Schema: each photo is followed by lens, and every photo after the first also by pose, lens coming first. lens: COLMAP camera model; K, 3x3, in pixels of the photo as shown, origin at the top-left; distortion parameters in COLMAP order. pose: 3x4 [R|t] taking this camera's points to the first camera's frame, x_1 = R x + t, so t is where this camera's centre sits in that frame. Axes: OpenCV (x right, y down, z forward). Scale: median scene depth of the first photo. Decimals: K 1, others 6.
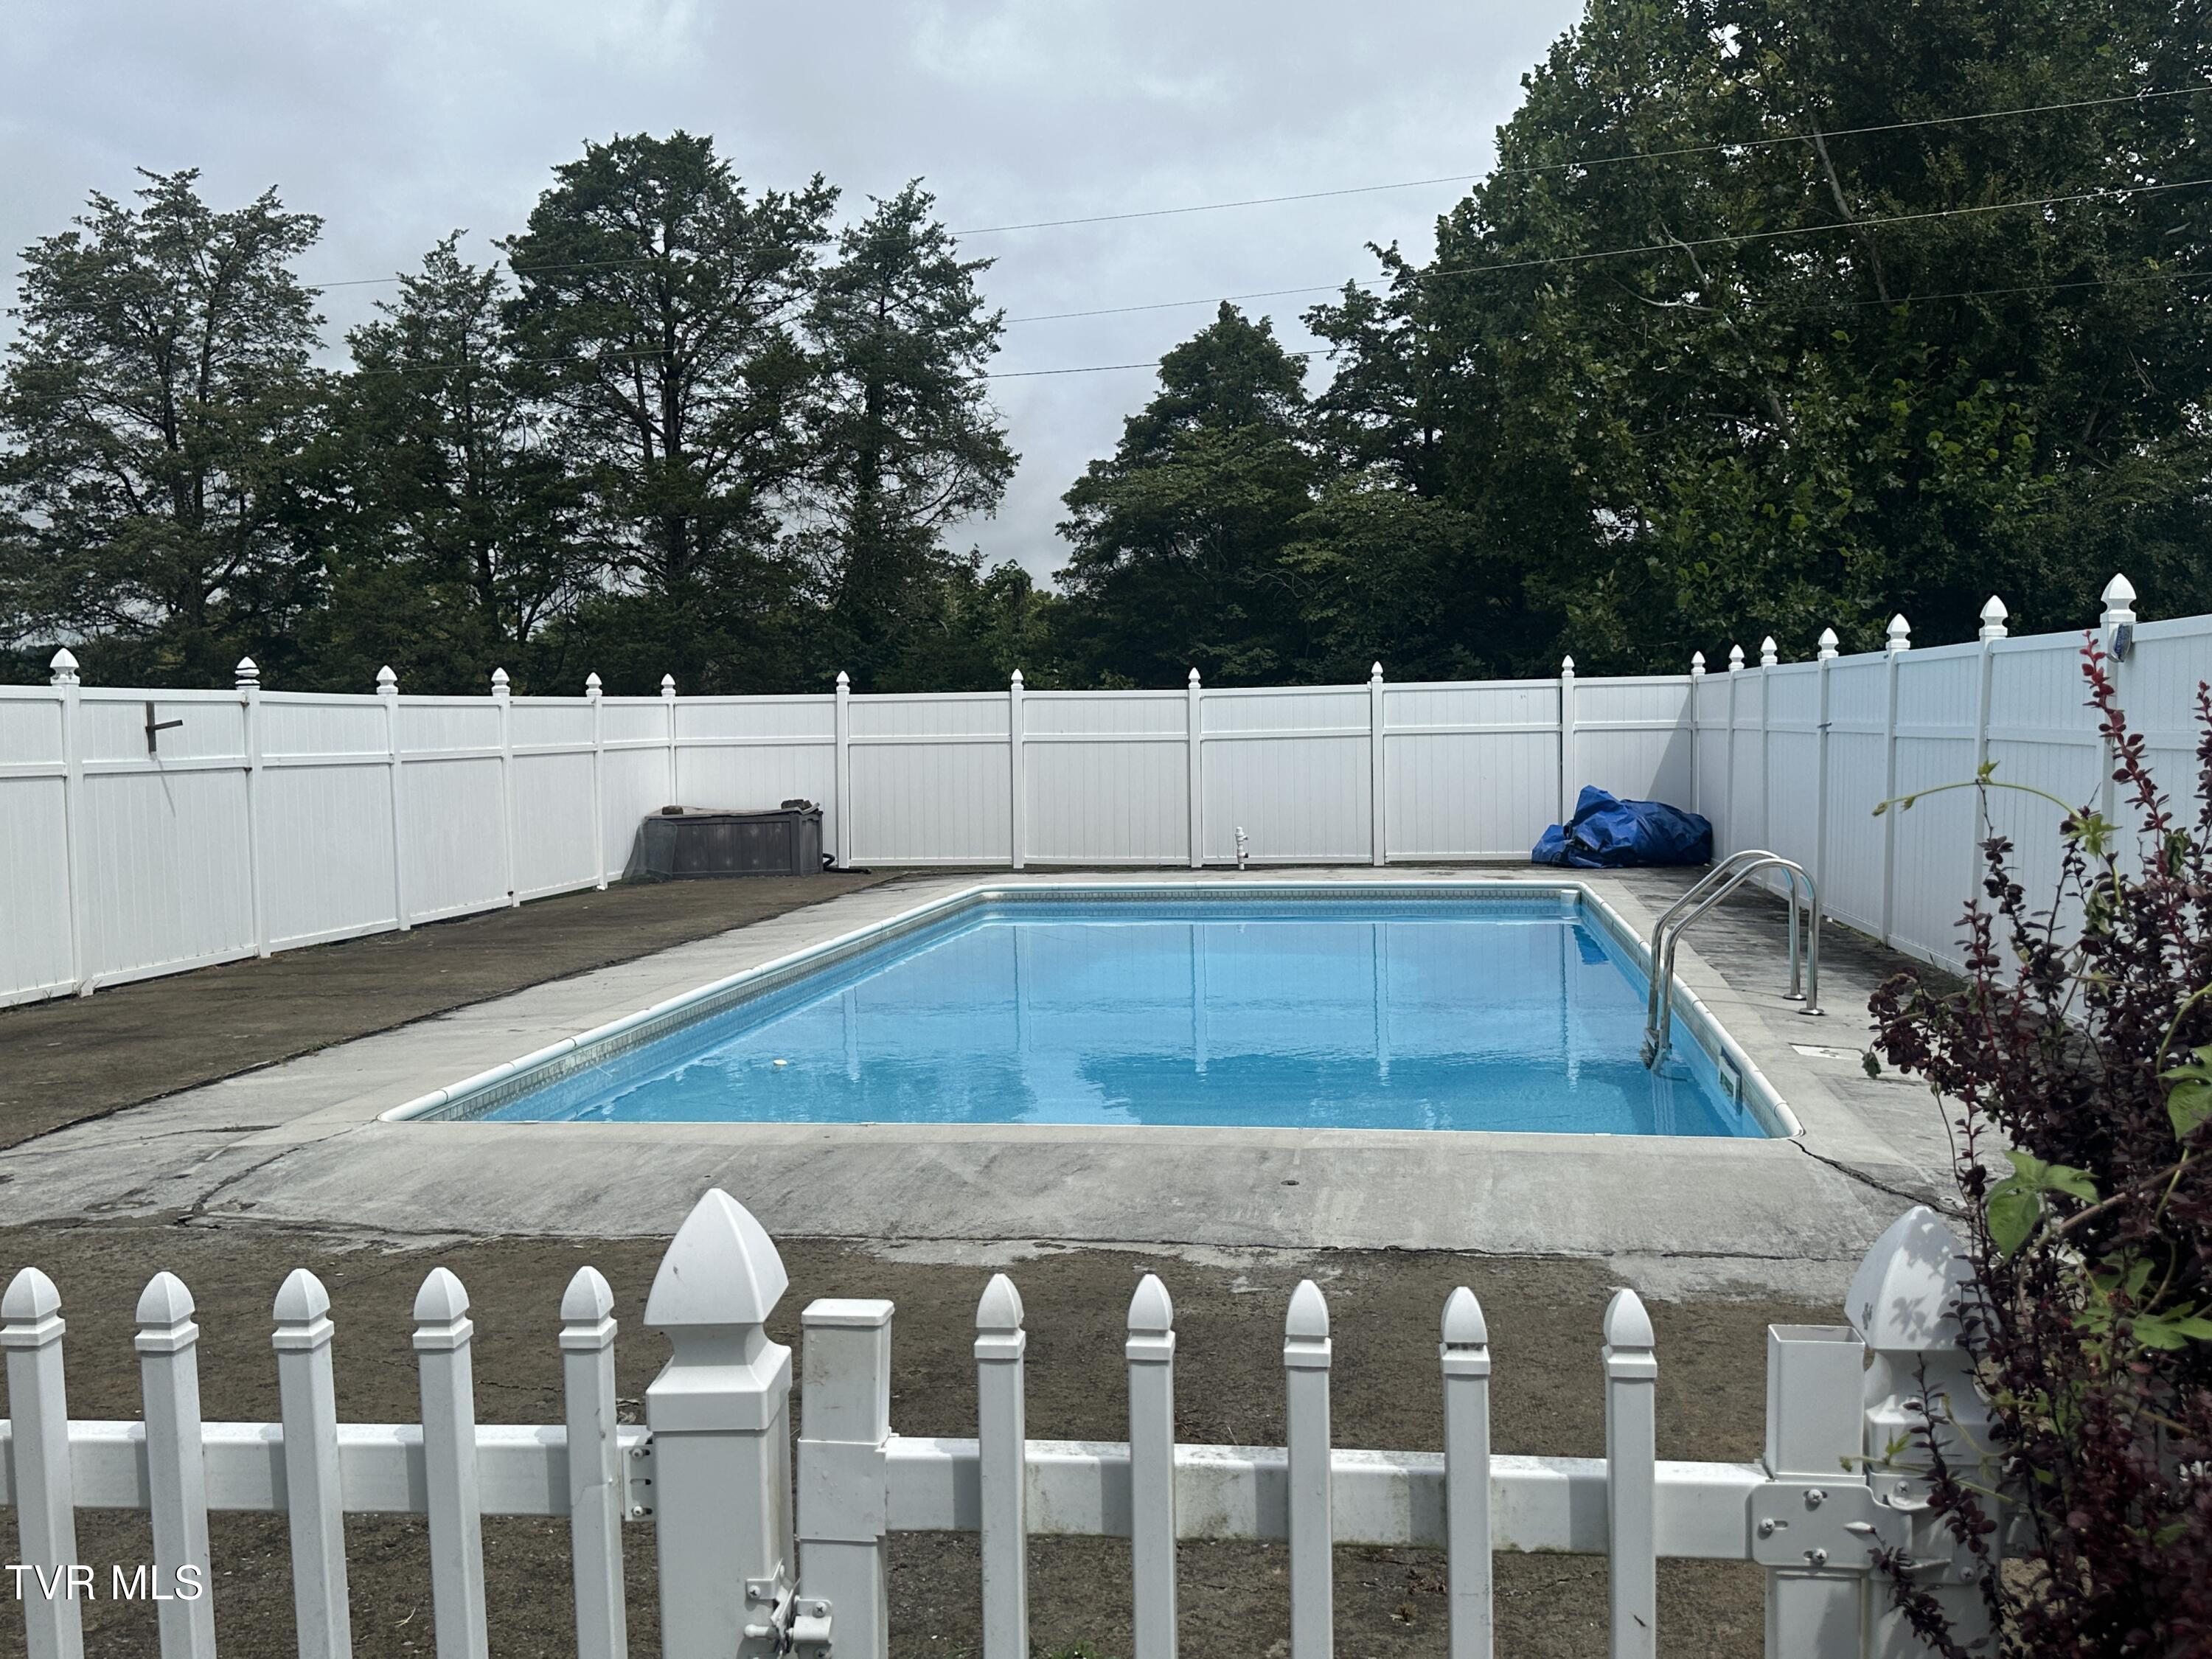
lens RADIAL K [[1999.6, 0, 1106.0], [0, 1999.6, 829.5], [0, 0, 1]] dist [0.110909, 0.001148]
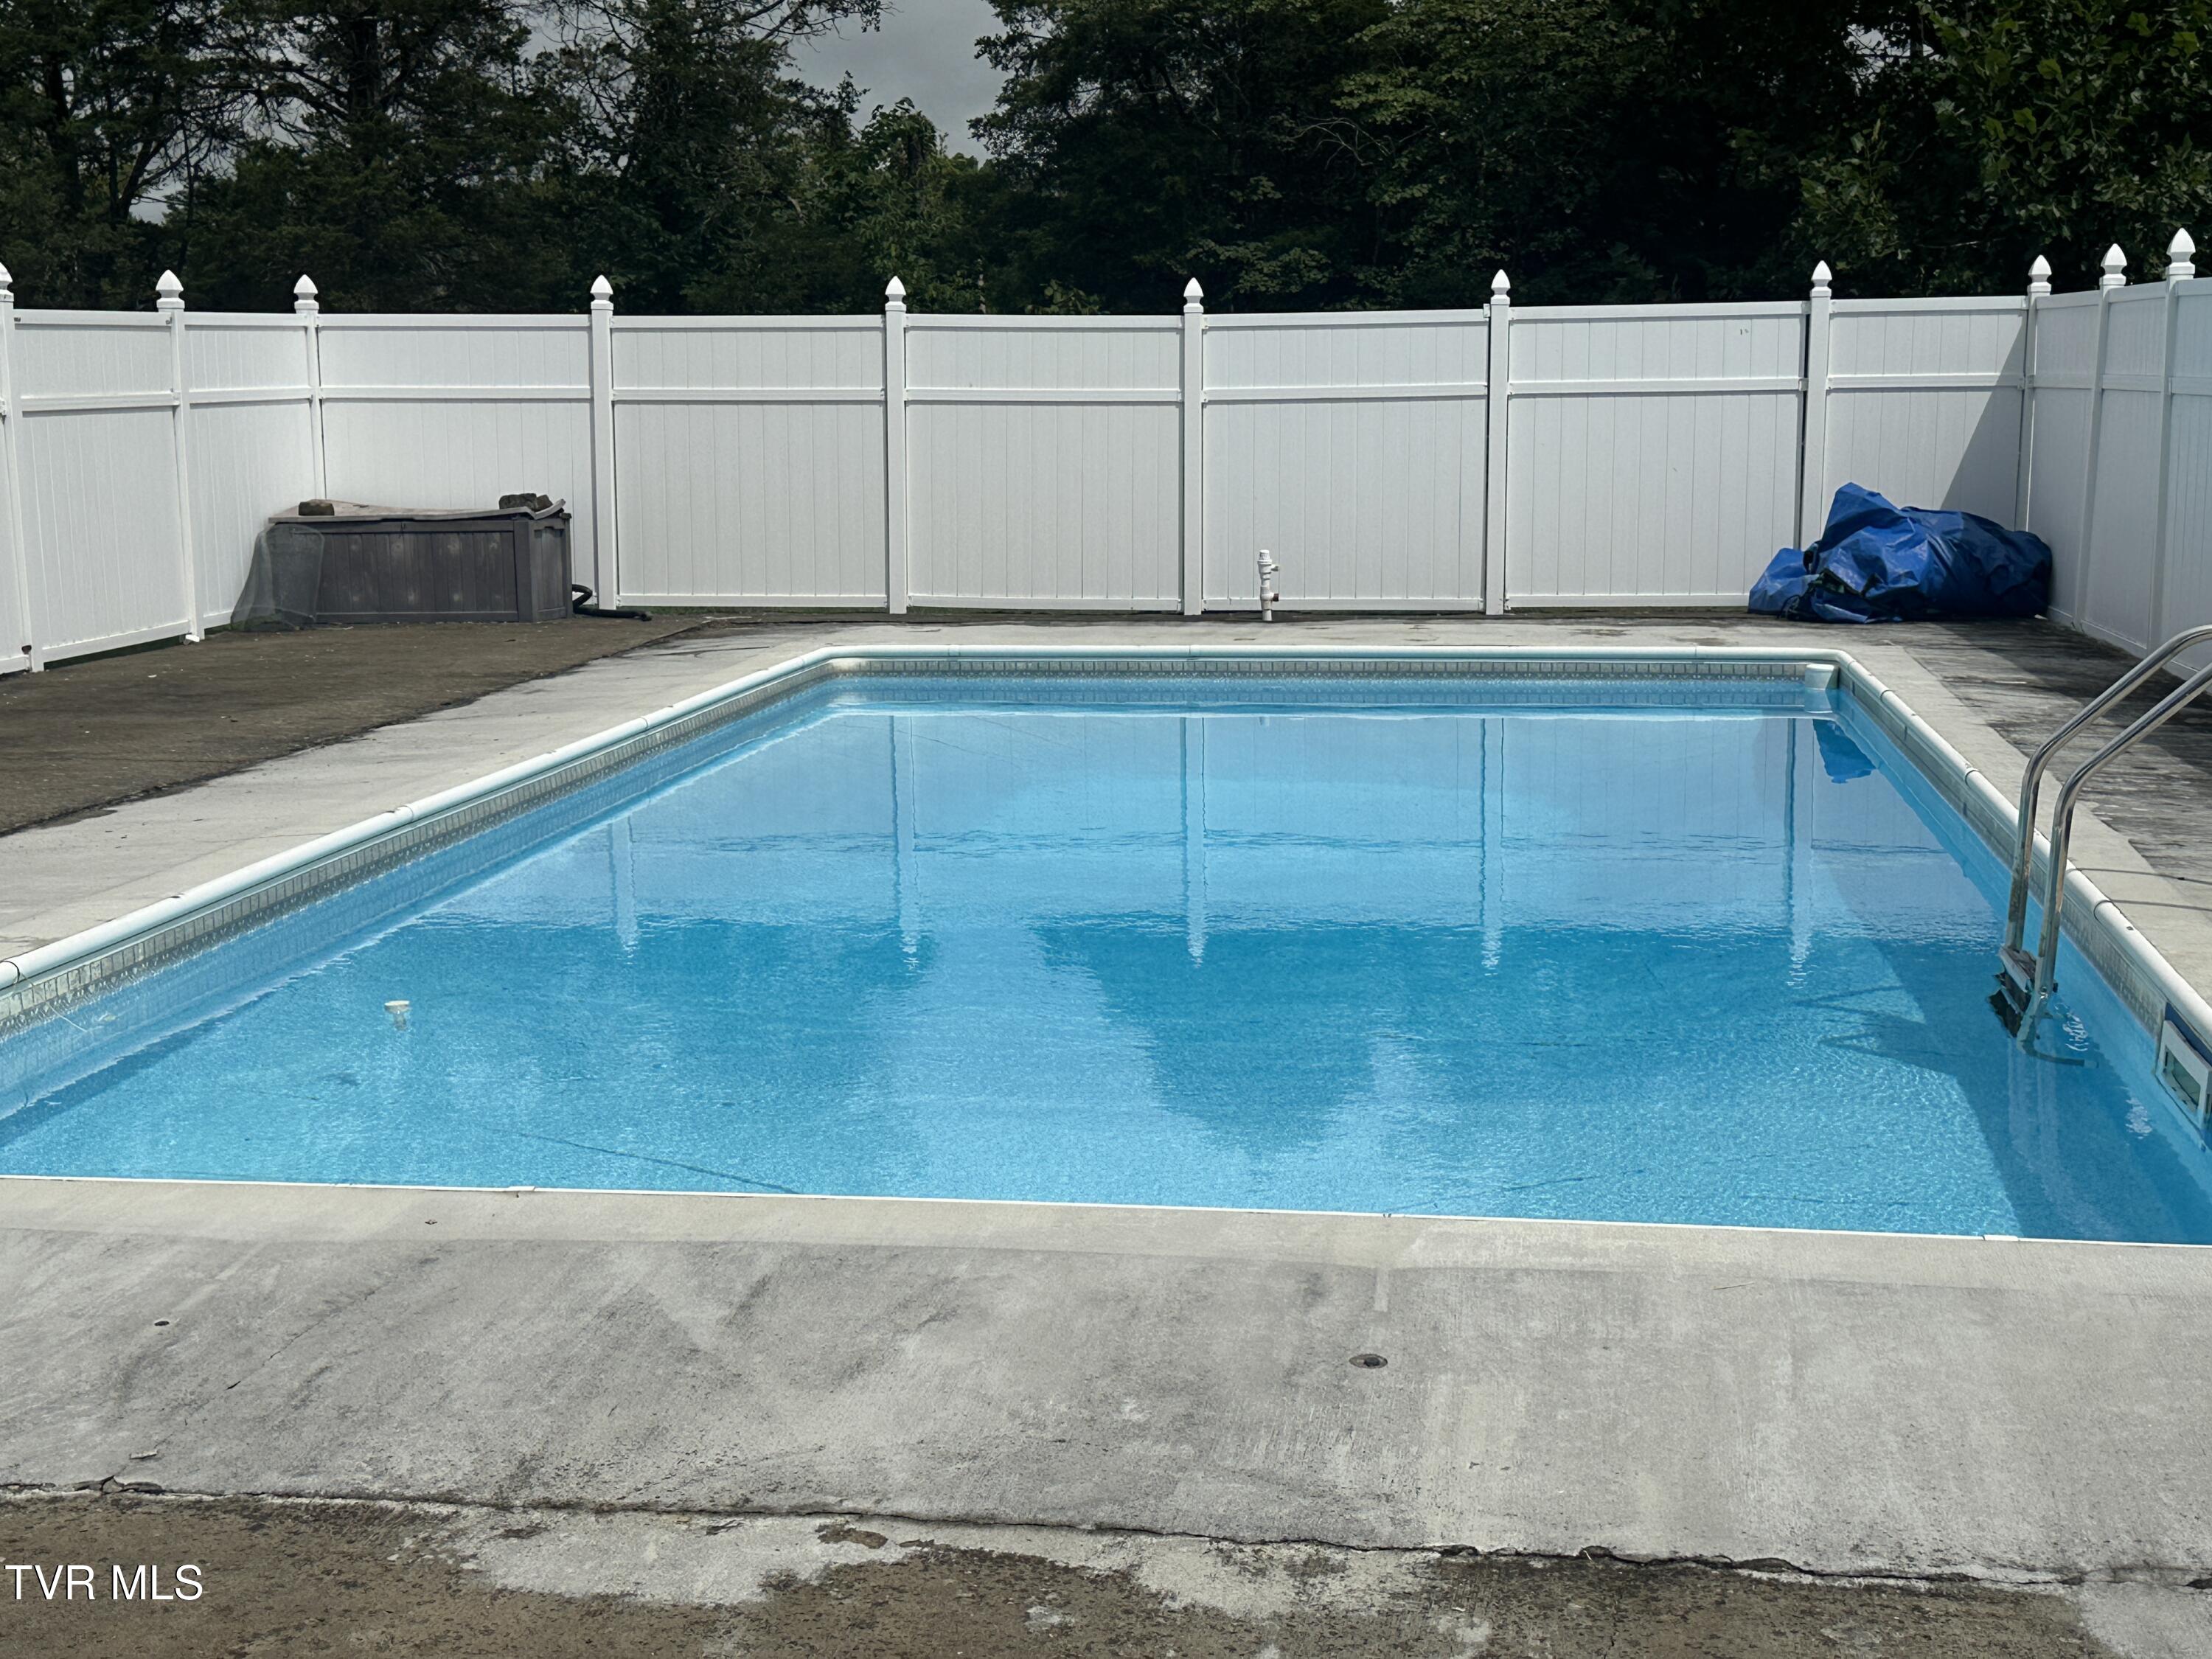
lens RADIAL K [[2930.4, 0, 1106.0], [0, 2930.4, 829.5], [0, 0, 1]] dist [0.189827, -0.381421]
pose [[0.999848, 0.008441, 0.015257, 0.006143], [-0.009972, 0.994610, 0.103202, -0.008106], [-0.014303, -0.103339, 0.994543, 0.113098]]
